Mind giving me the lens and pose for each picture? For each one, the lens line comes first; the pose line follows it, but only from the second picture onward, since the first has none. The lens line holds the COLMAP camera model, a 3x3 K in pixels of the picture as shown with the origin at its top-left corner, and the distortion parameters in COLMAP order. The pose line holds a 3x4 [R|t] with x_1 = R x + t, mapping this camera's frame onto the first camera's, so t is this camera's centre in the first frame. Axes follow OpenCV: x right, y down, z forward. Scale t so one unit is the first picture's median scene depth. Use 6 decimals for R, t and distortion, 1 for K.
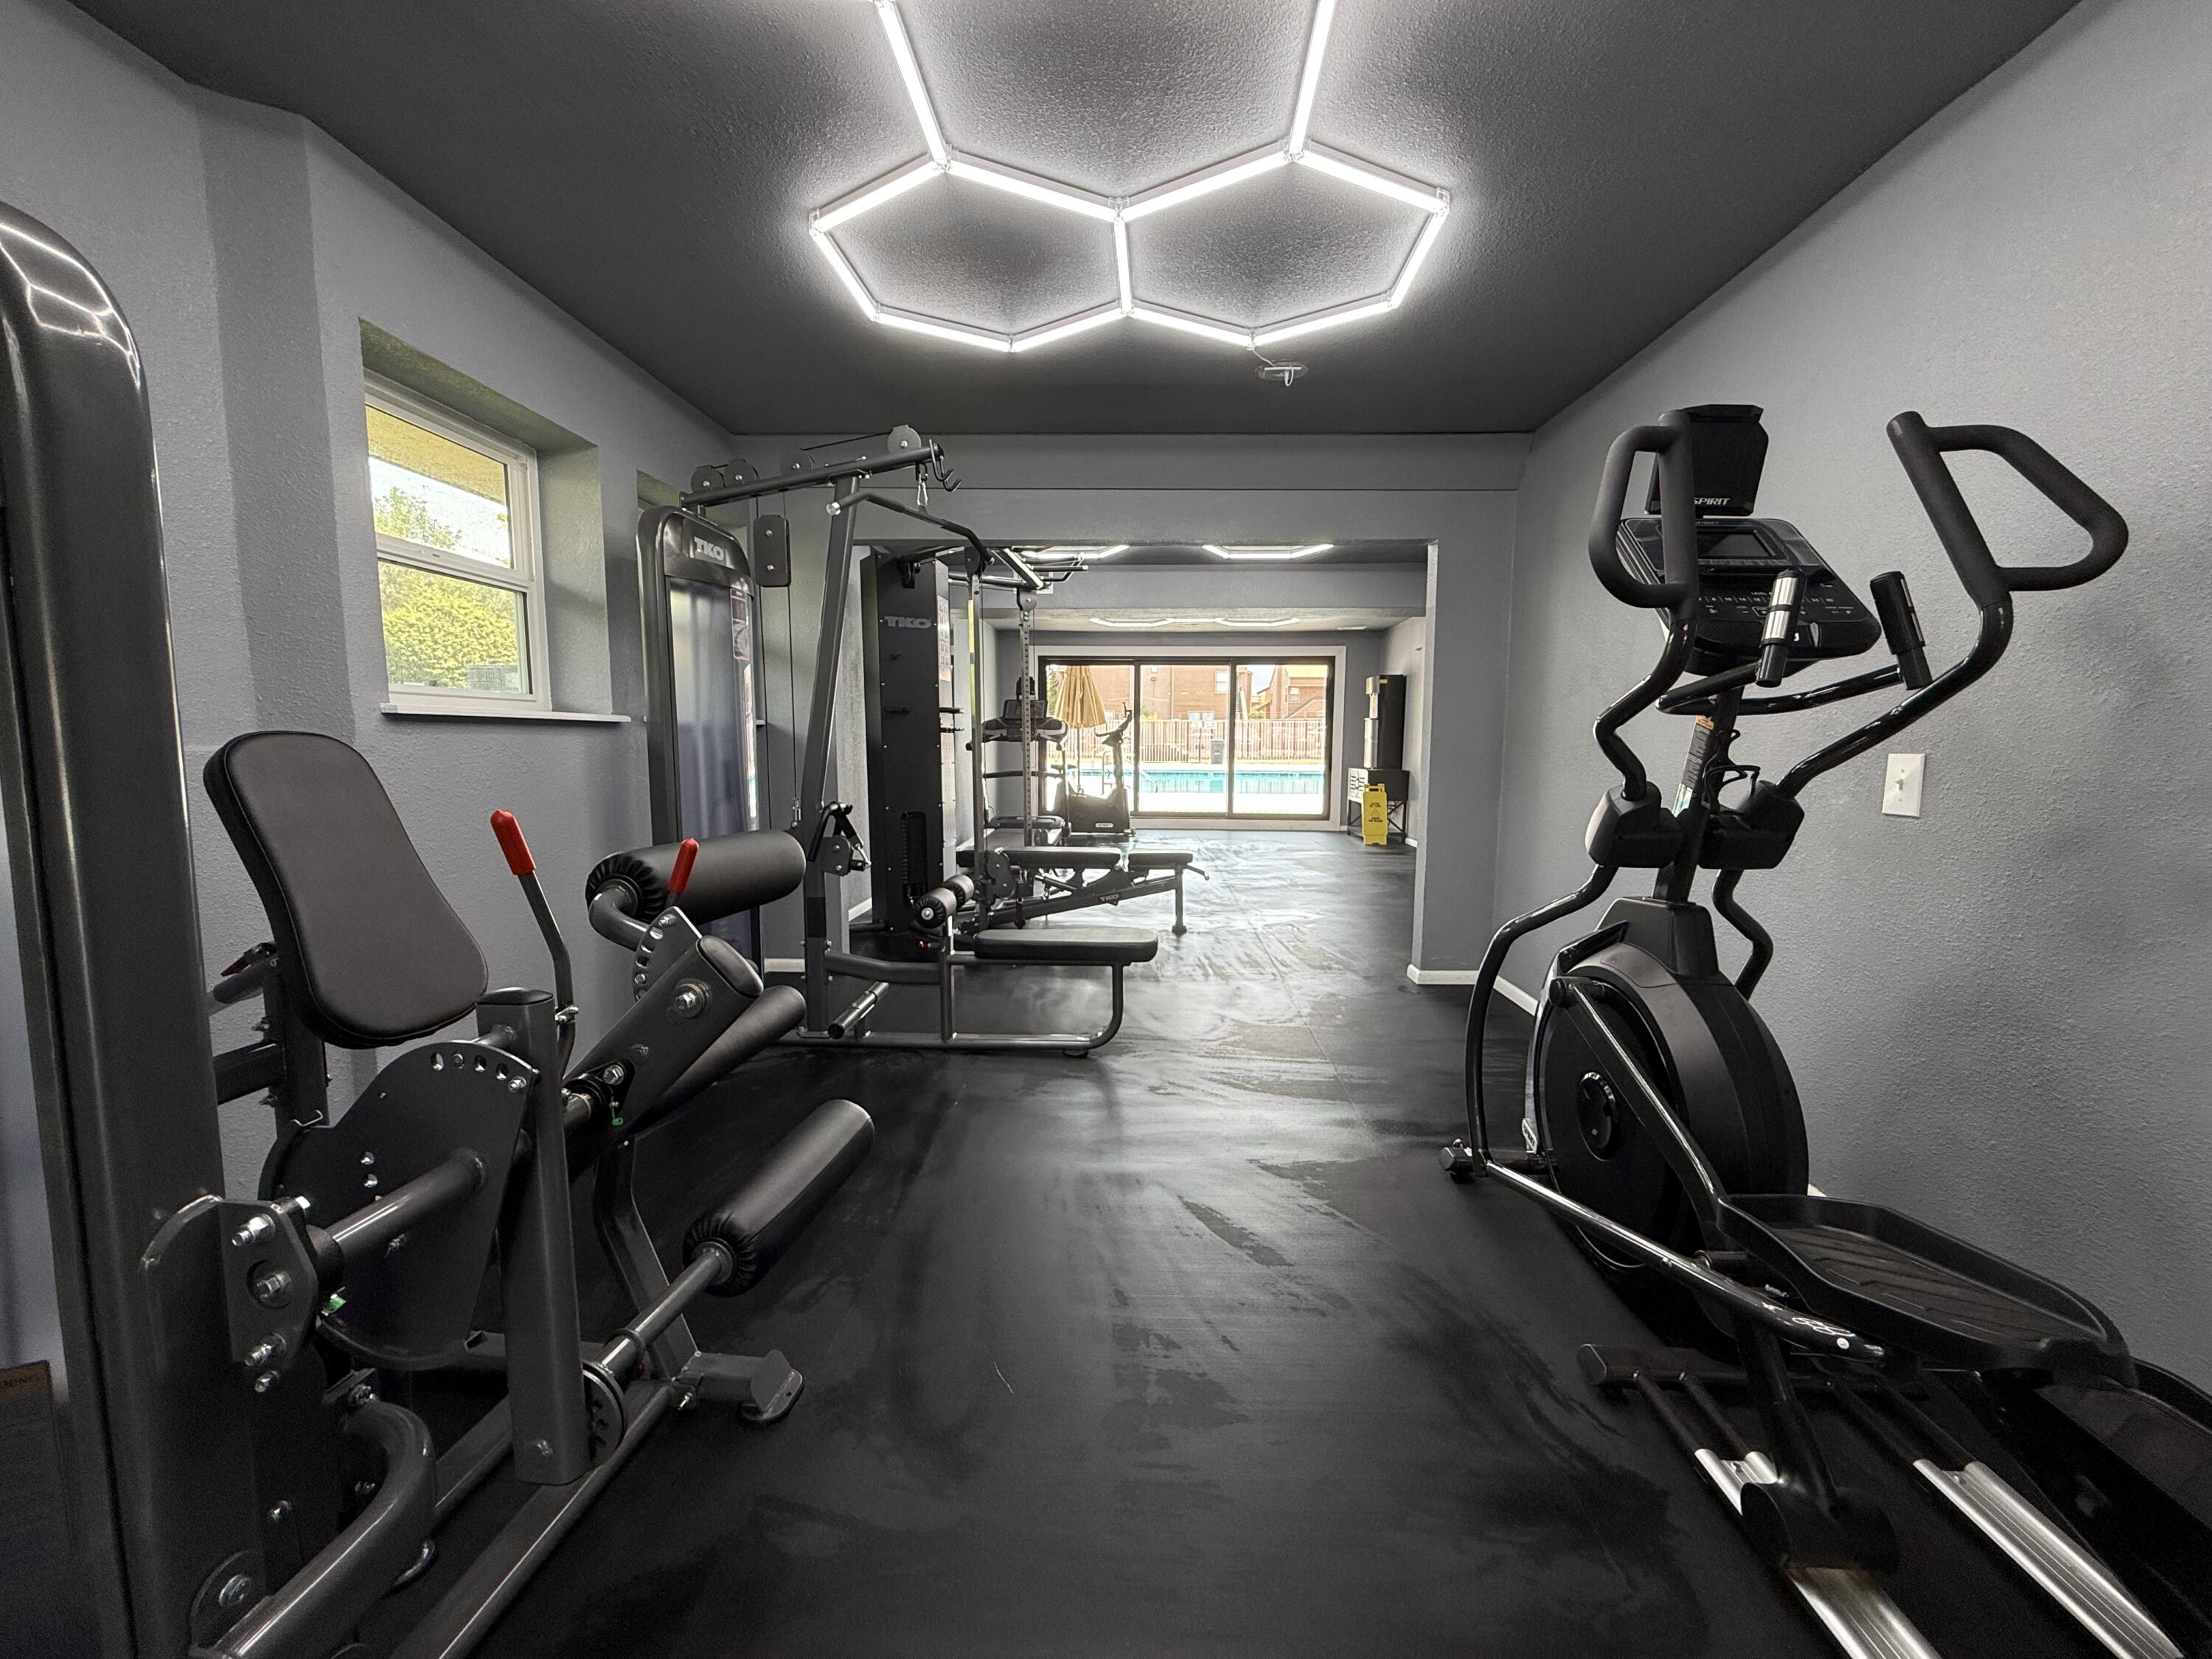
lens RADIAL K [[876.8, 0, 1106.0], [0, 876.8, 829.5], [0, 0, 1]] dist [-0.001126, -0.000496]
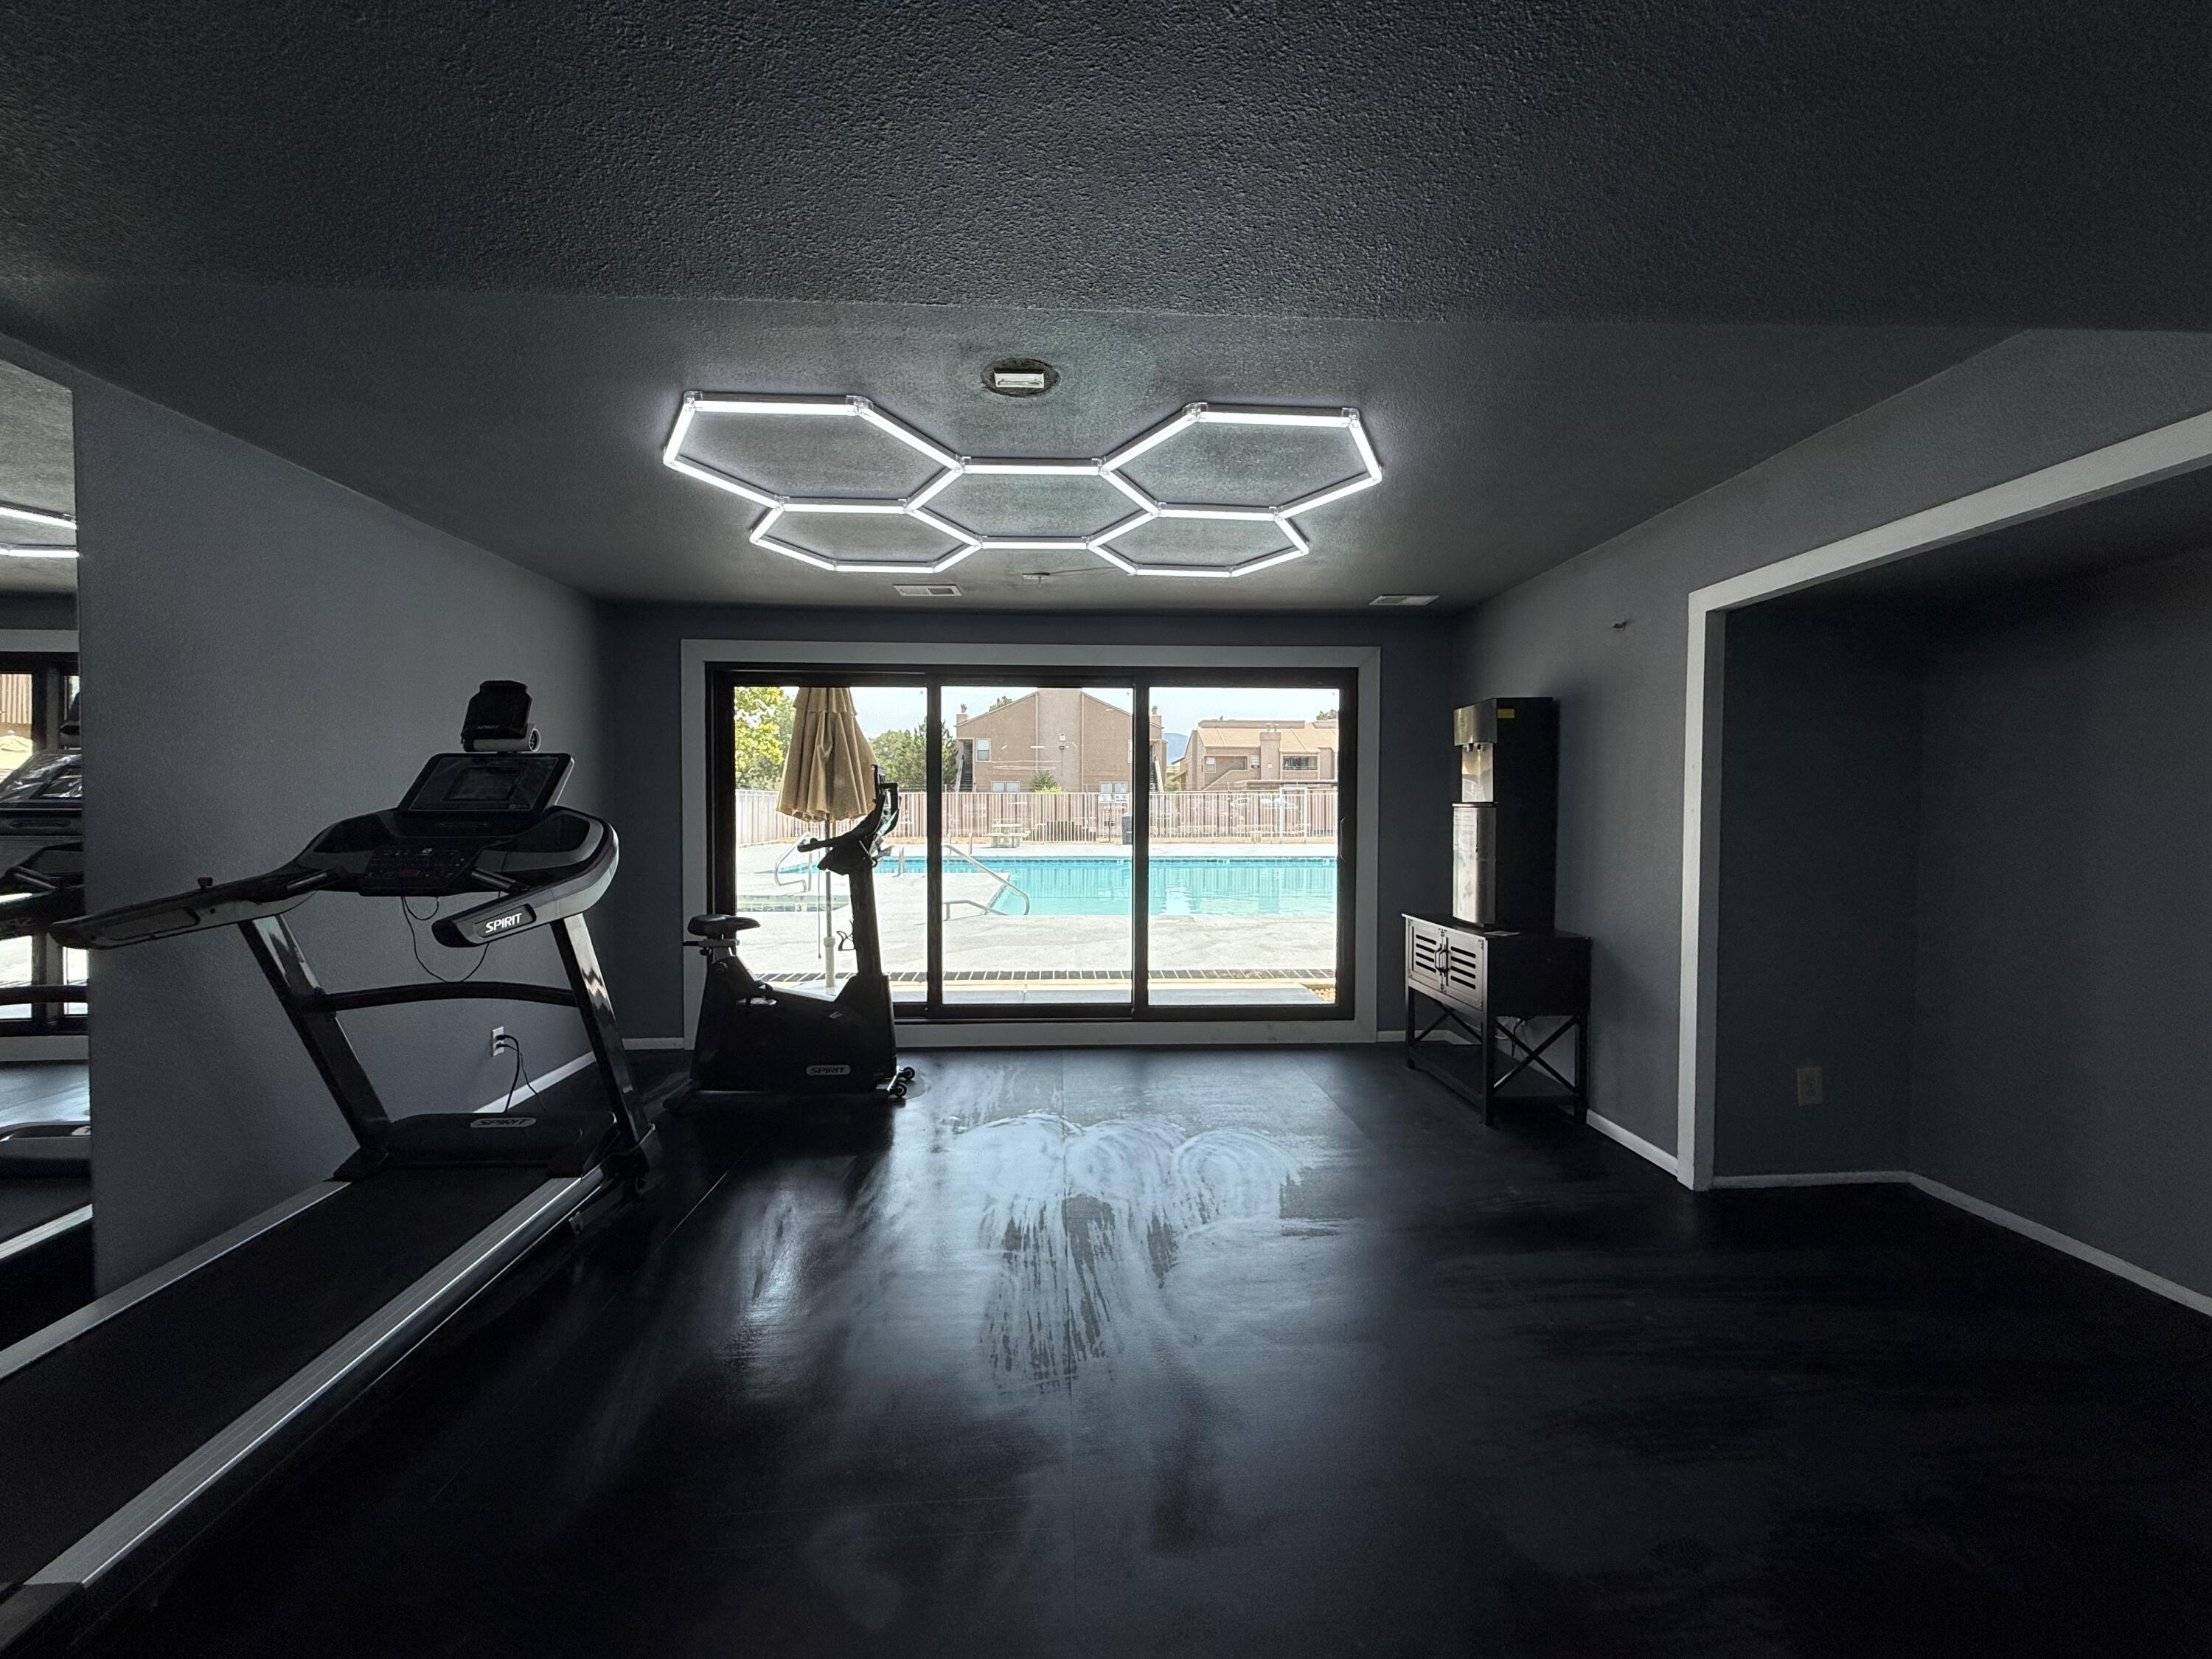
lens RADIAL K [[876.8, 0, 1106.0], [0, 876.8, 829.5], [0, 0, 1]] dist [-0.001126, -0.000496]
pose [[0.995511, -0.003867, 0.094567, 0.081453], [0.011361, 0.996823, -0.078838, -0.075212], [-0.093962, 0.079558, 0.992392, 0.542712]]
